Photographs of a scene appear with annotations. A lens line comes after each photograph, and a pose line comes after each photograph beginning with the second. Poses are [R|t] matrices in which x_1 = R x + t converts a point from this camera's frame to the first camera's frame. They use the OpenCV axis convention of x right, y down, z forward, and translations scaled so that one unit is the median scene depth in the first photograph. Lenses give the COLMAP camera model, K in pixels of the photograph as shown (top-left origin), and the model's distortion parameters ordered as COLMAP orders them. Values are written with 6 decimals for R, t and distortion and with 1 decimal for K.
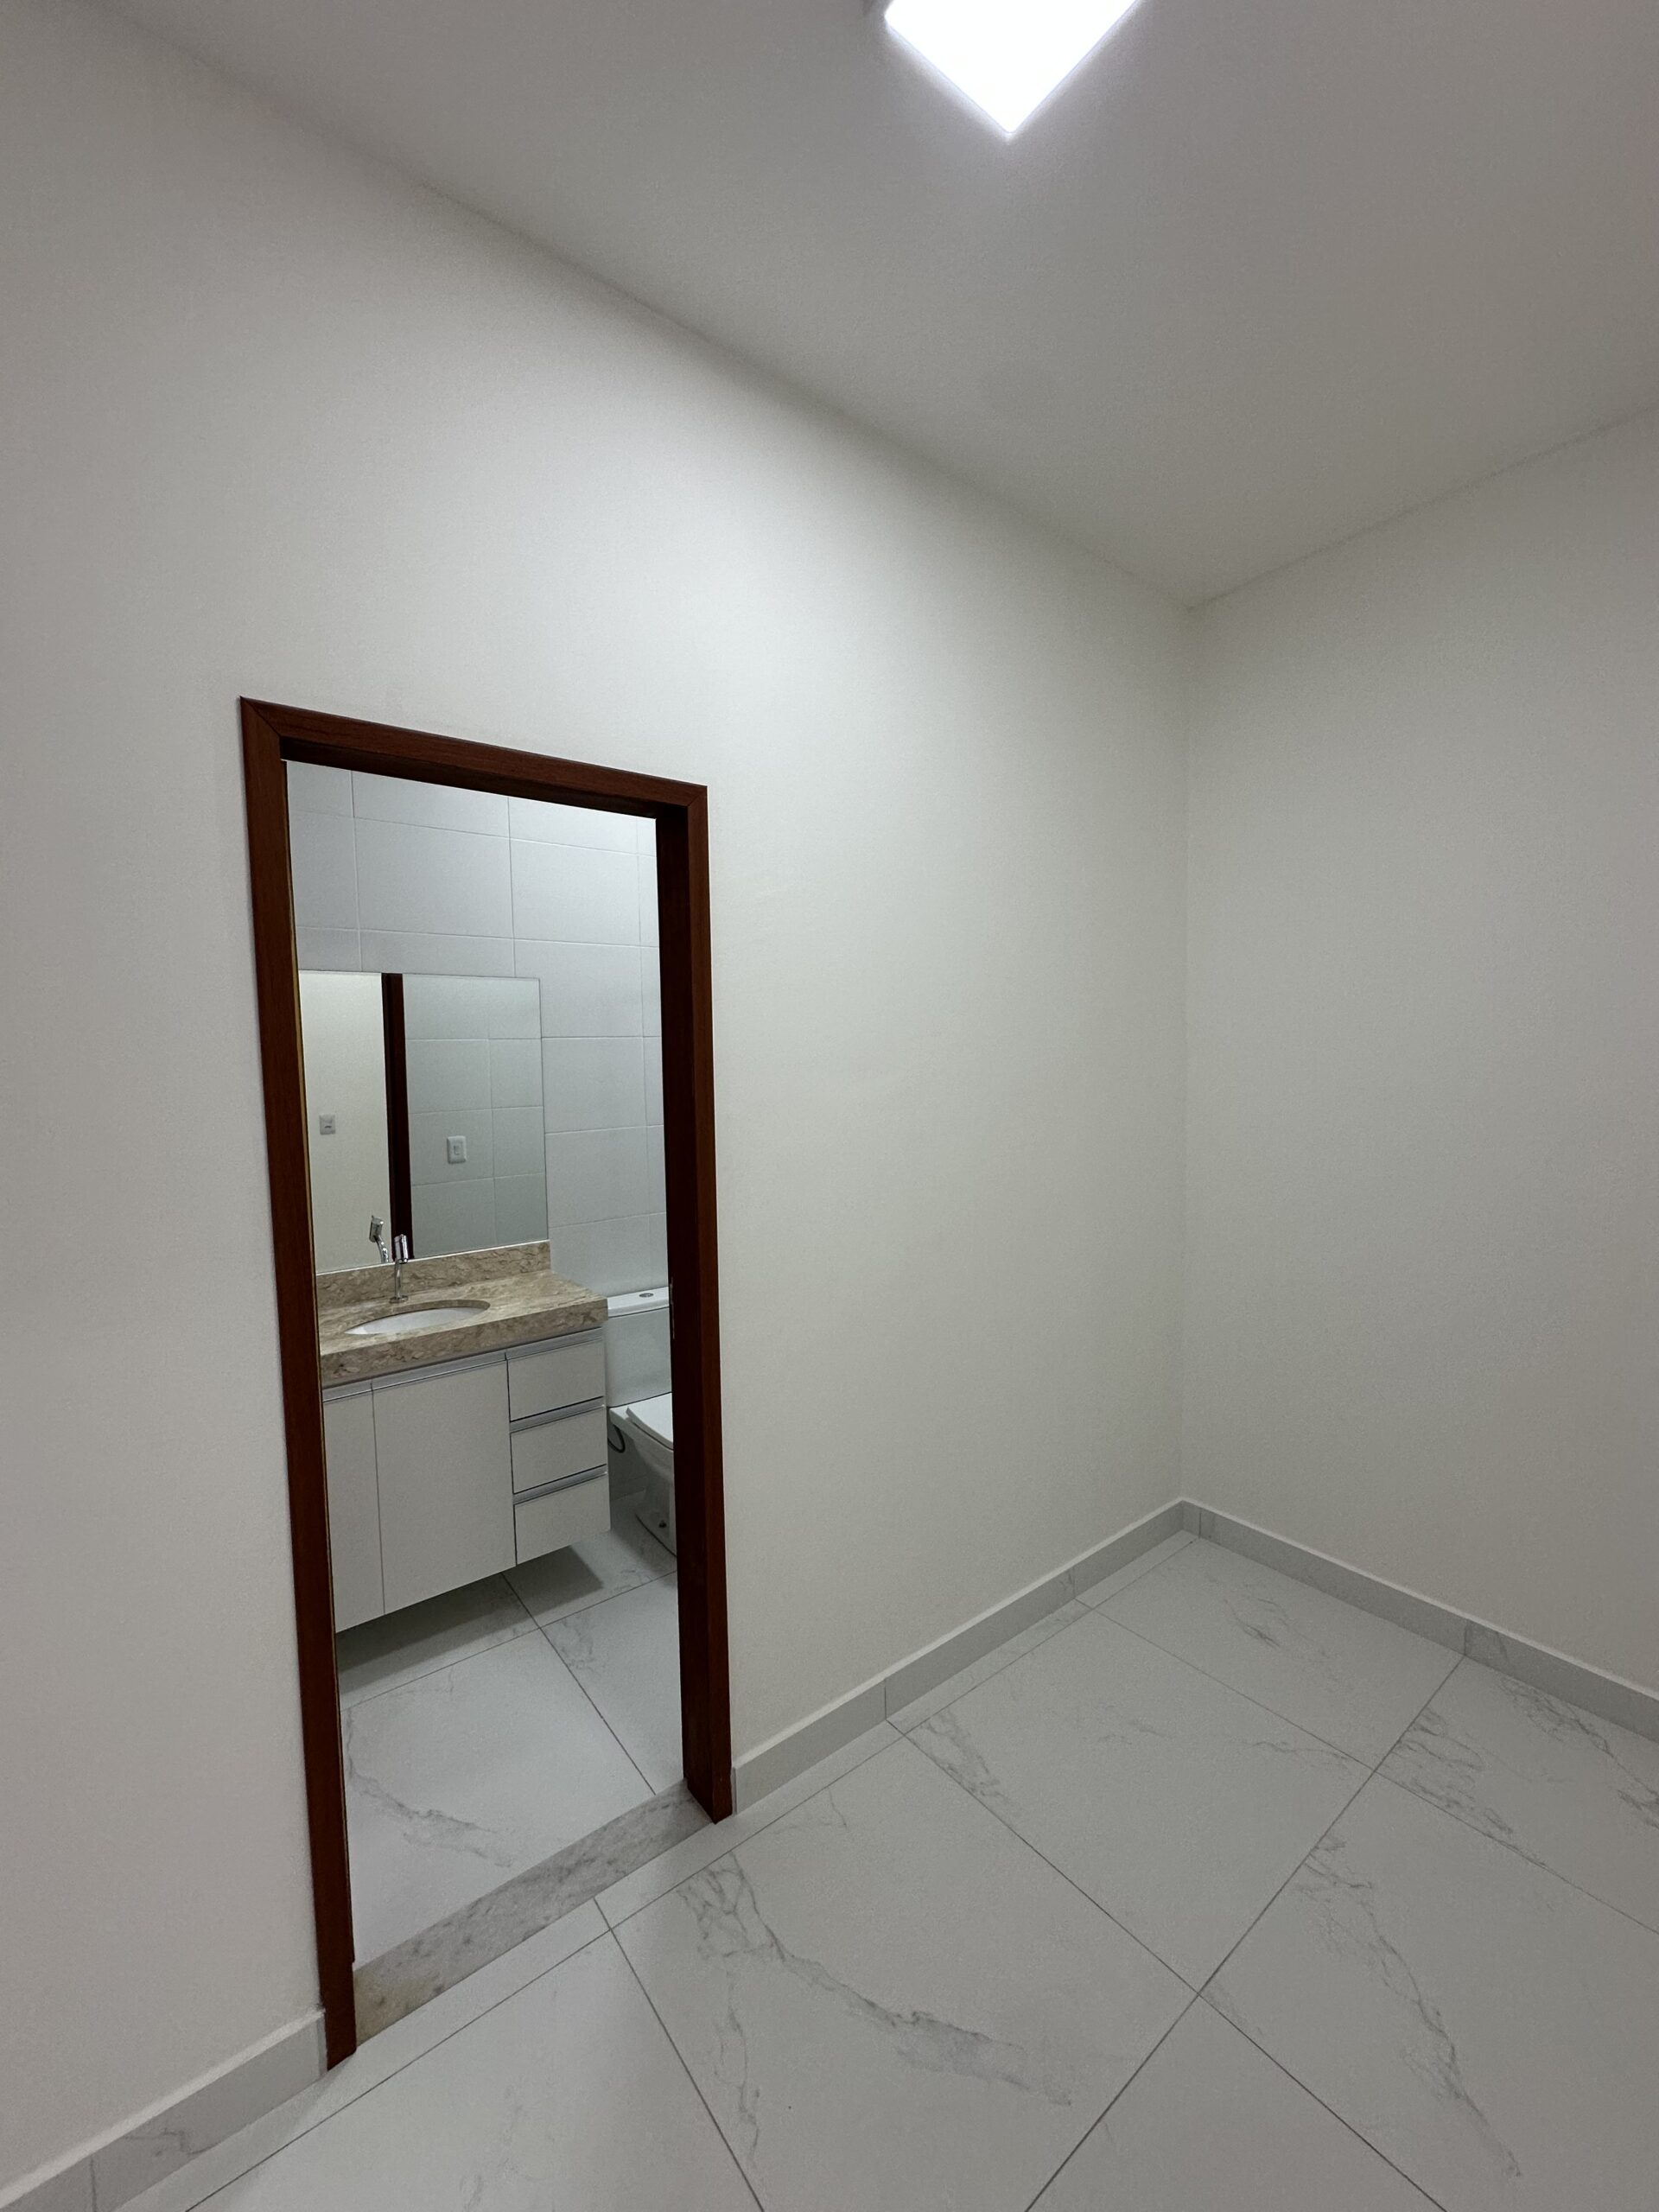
lens RADIAL K [[880.8, 0, 829.5], [0, 880.8, 1106.0], [0, 0, 1]] dist [-0.002542, -0.000442]
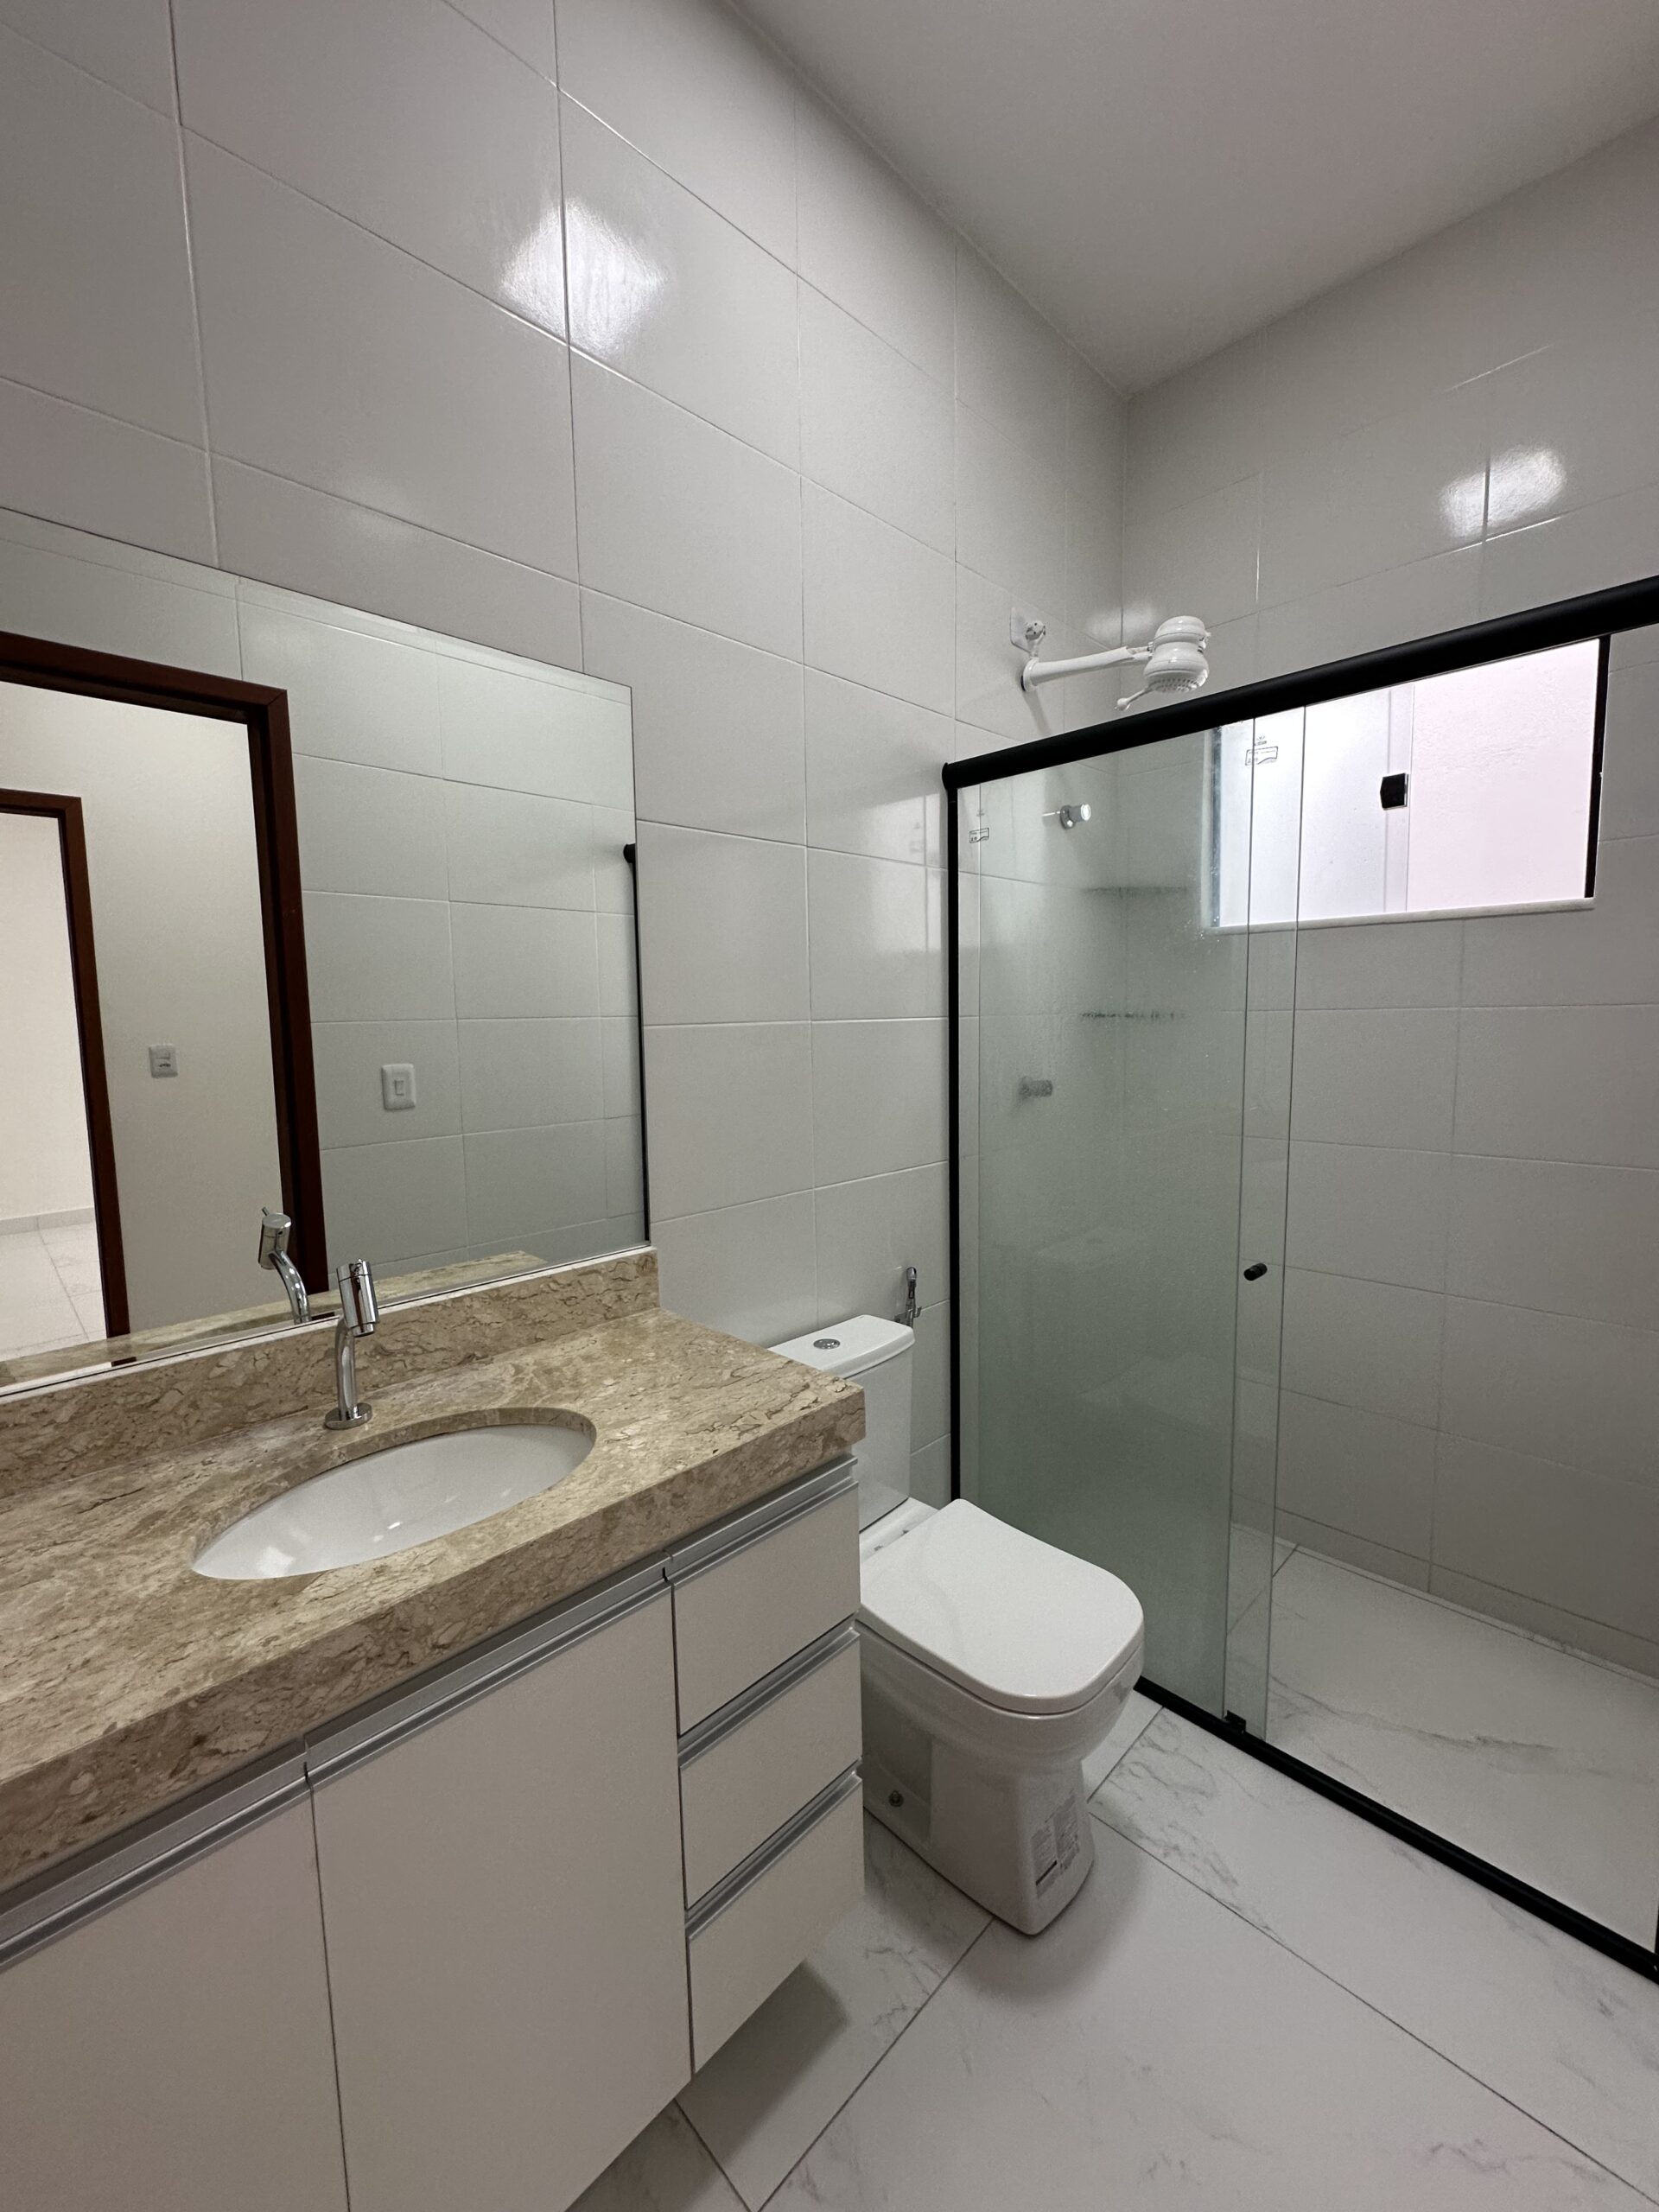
lens RADIAL K [[873.6, 0, 829.5], [0, 873.6, 1106.0], [0, 0, 1]] dist [-0.000002, -0.000190]
pose [[0.992099, -0.013367, 0.124747, -0.319578], [0.008689, 0.999241, 0.037973, 0.064741], [-0.125160, -0.036589, 0.991462, 0.583204]]
